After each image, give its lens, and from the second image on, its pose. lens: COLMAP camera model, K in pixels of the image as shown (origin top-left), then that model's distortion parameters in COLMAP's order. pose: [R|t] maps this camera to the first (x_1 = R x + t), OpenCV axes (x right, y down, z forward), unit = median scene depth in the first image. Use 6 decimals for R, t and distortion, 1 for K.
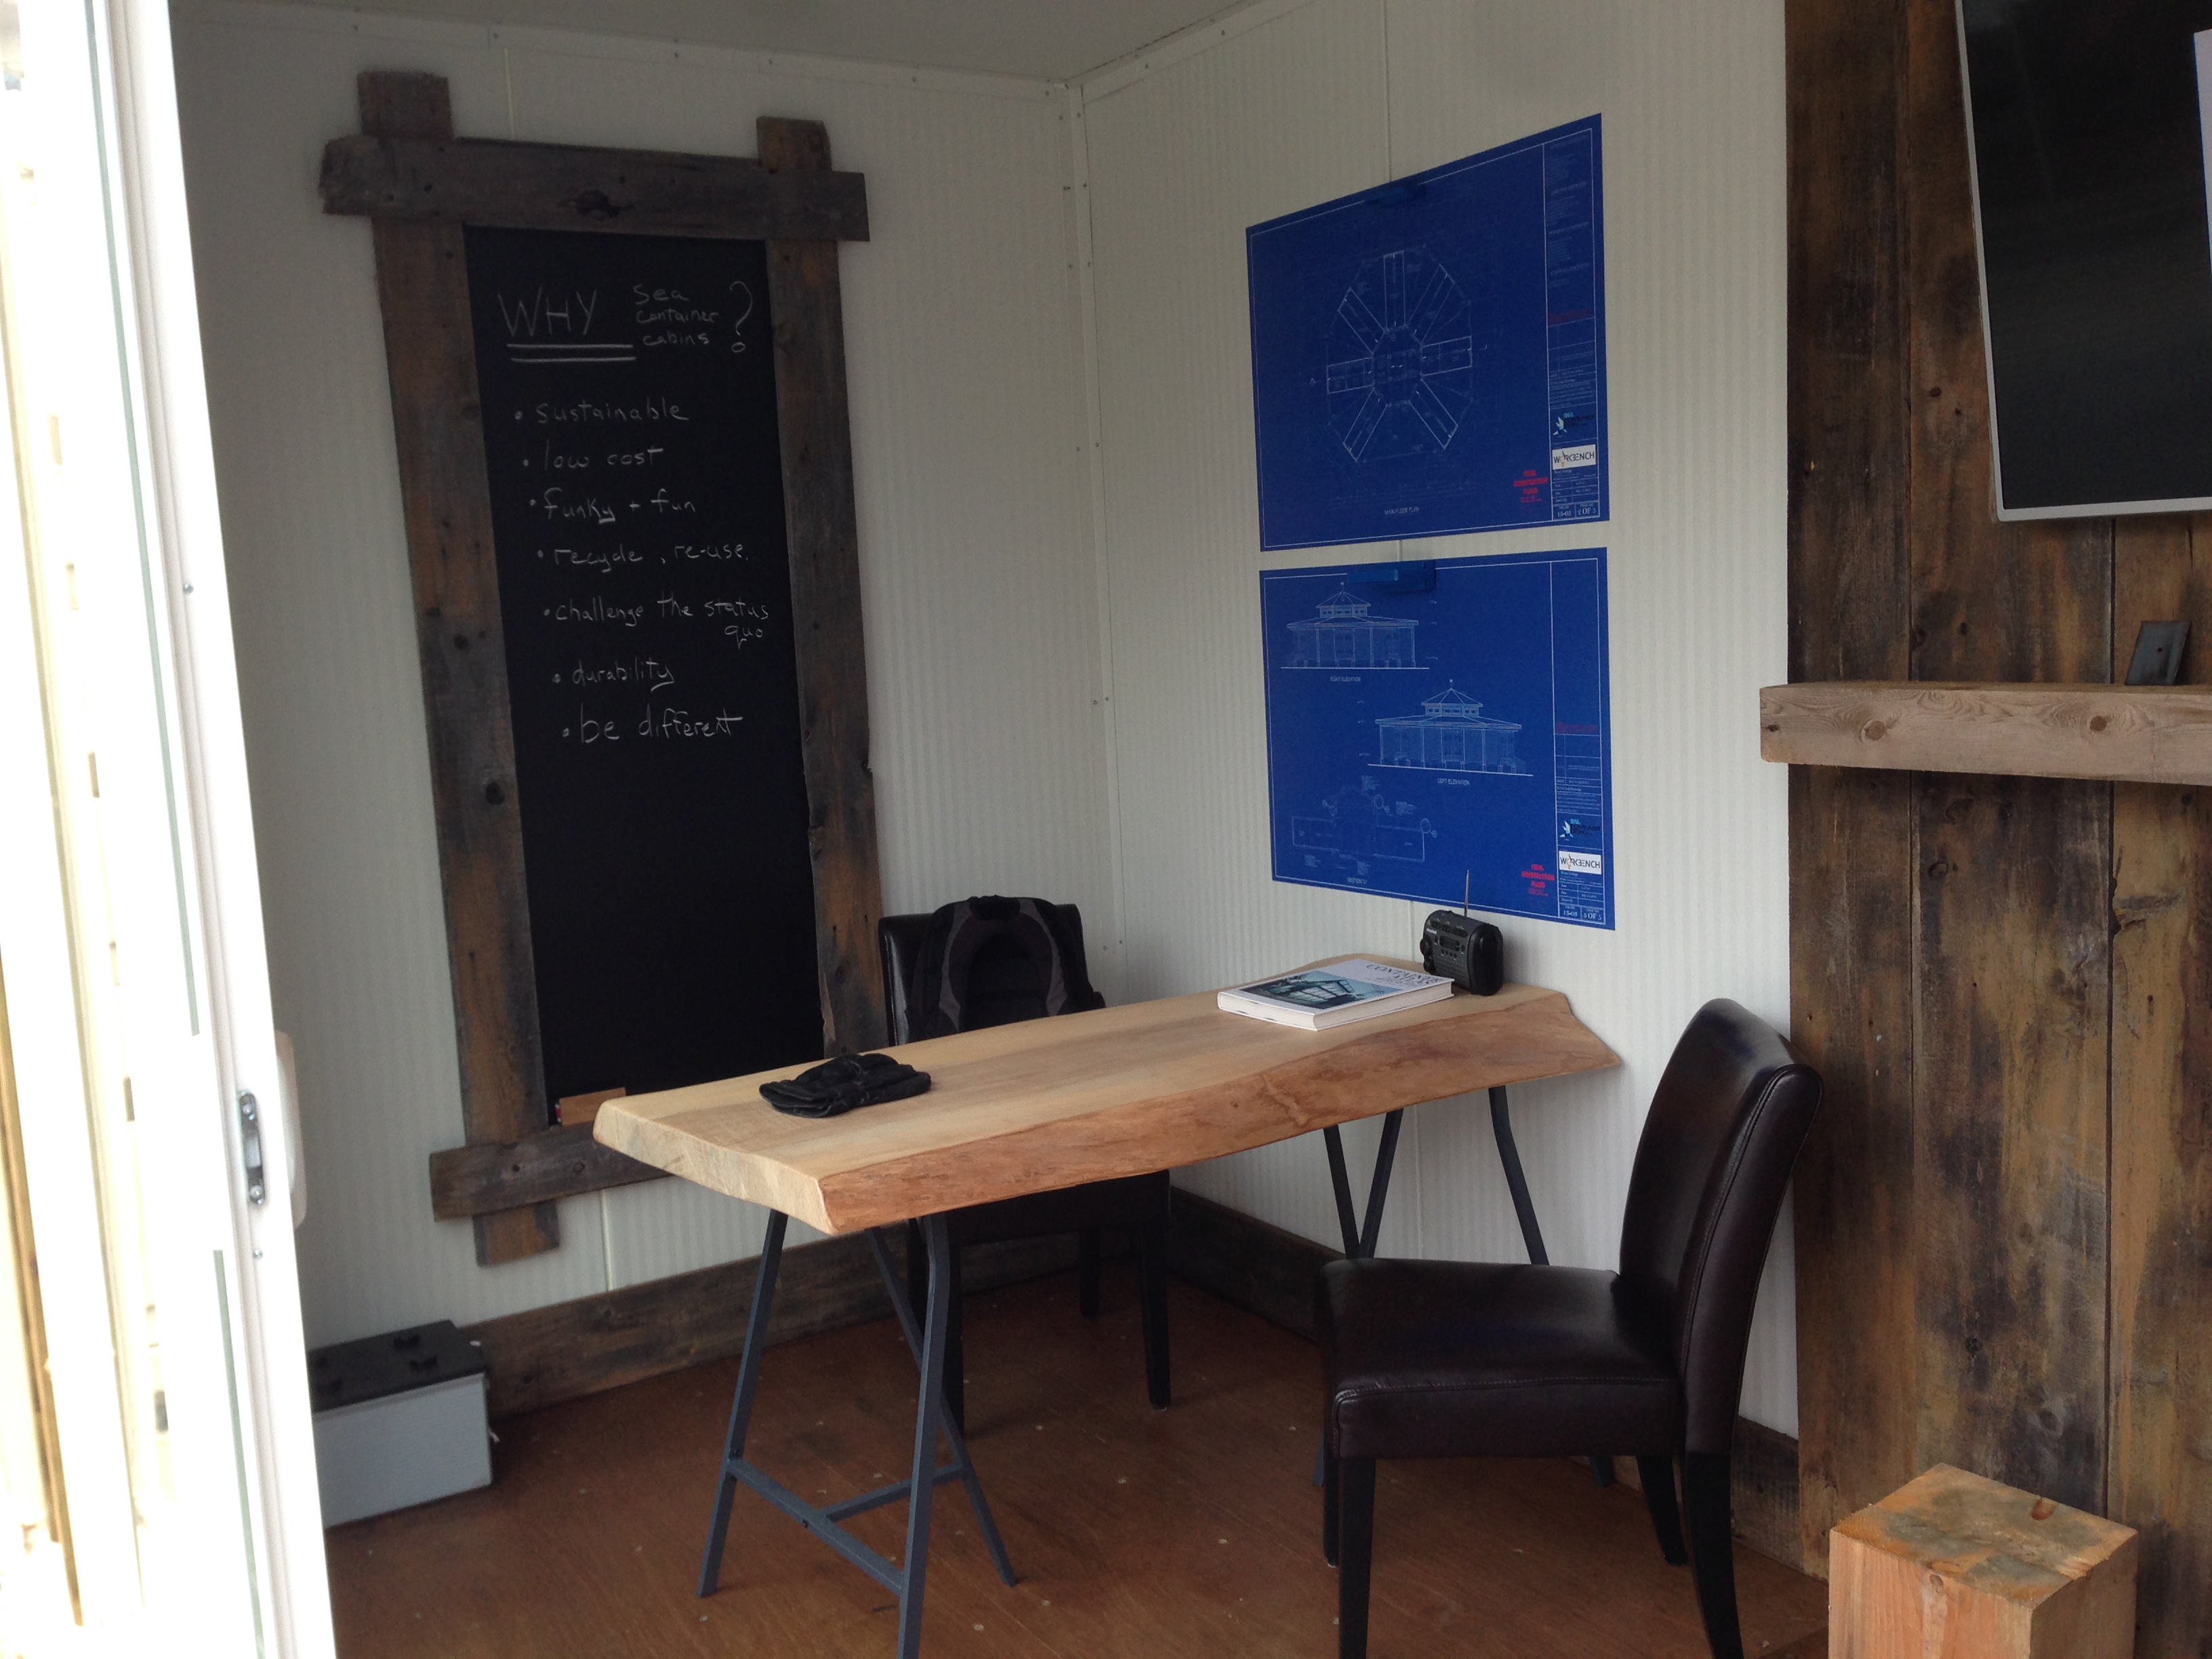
lens RADIAL K [[2089.5, 0, 1103.8], [0, 2089.5, 825.5], [0, 0, 1]] dist [-0.018887, 0.000000]
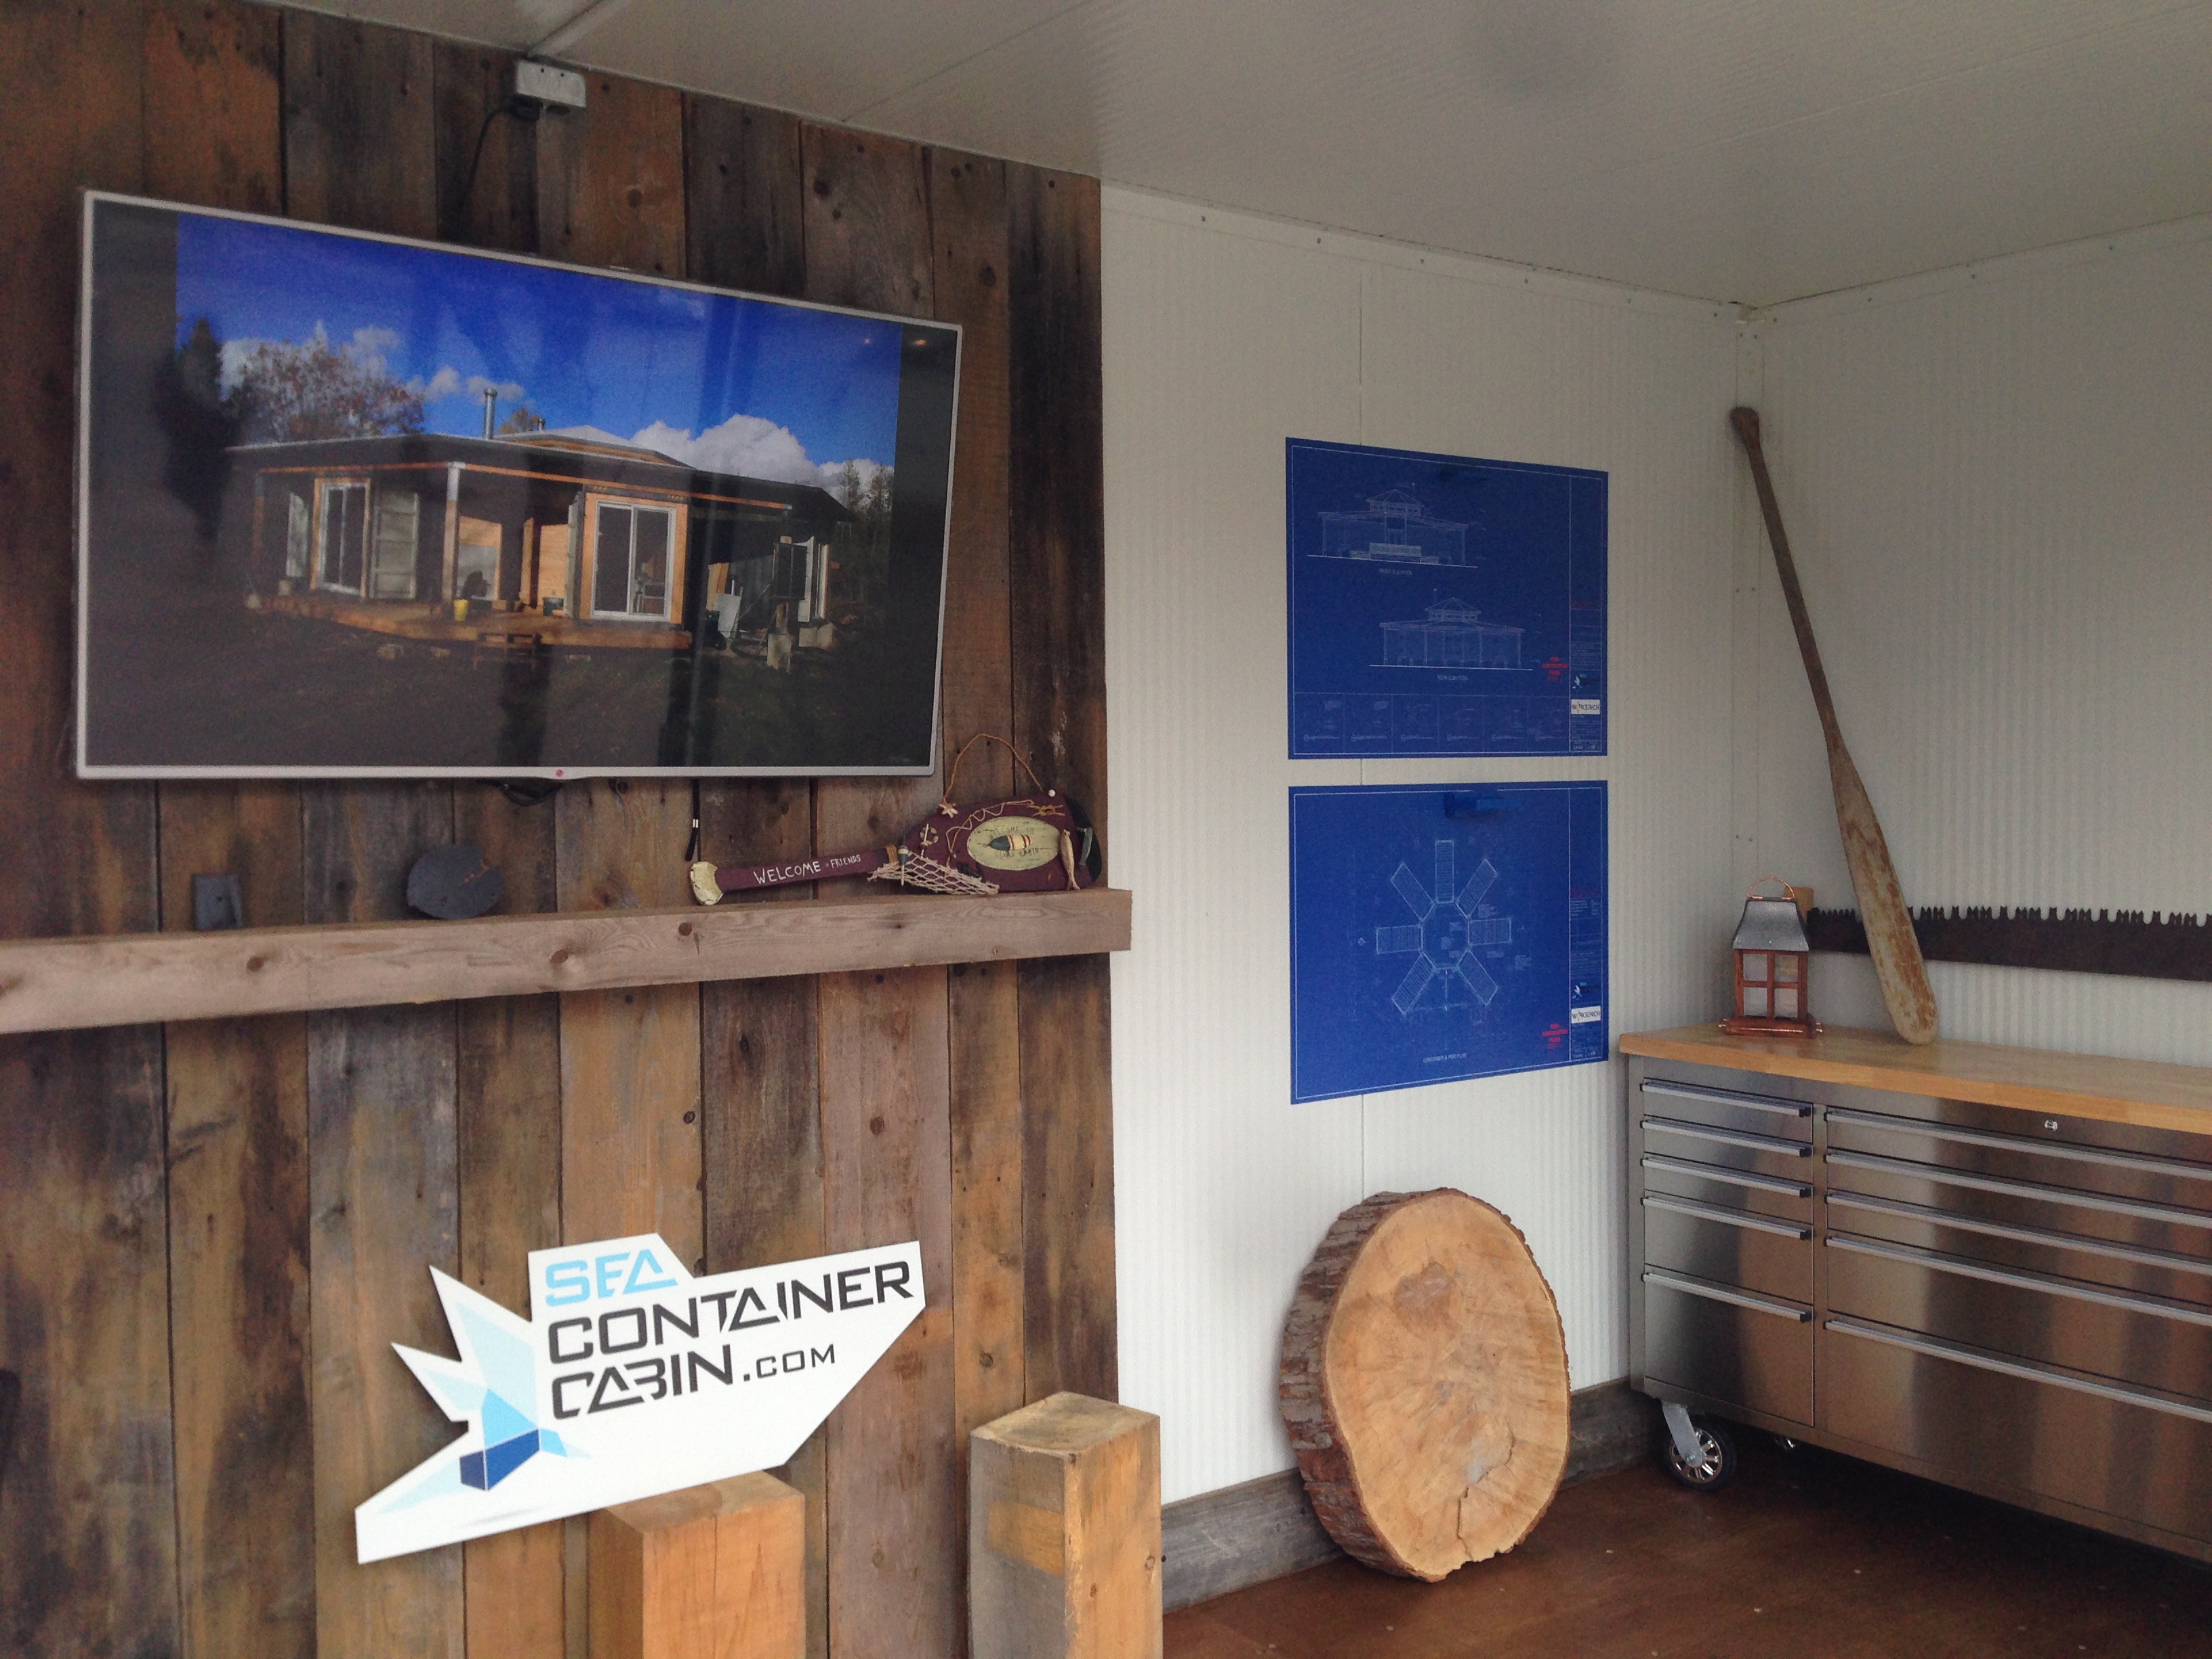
lens RADIAL K [[2089.5, 0, 1104.7], [0, 2089.5, 833.1], [0, 0, 1]] dist [-0.018887, 0.000000]
pose [[-0.087279, 0.017167, 0.996036, -0.612968], [0.124469, 0.992204, -0.006194, -0.050364], [-0.988377, 0.123435, -0.088735, 0.592044]]
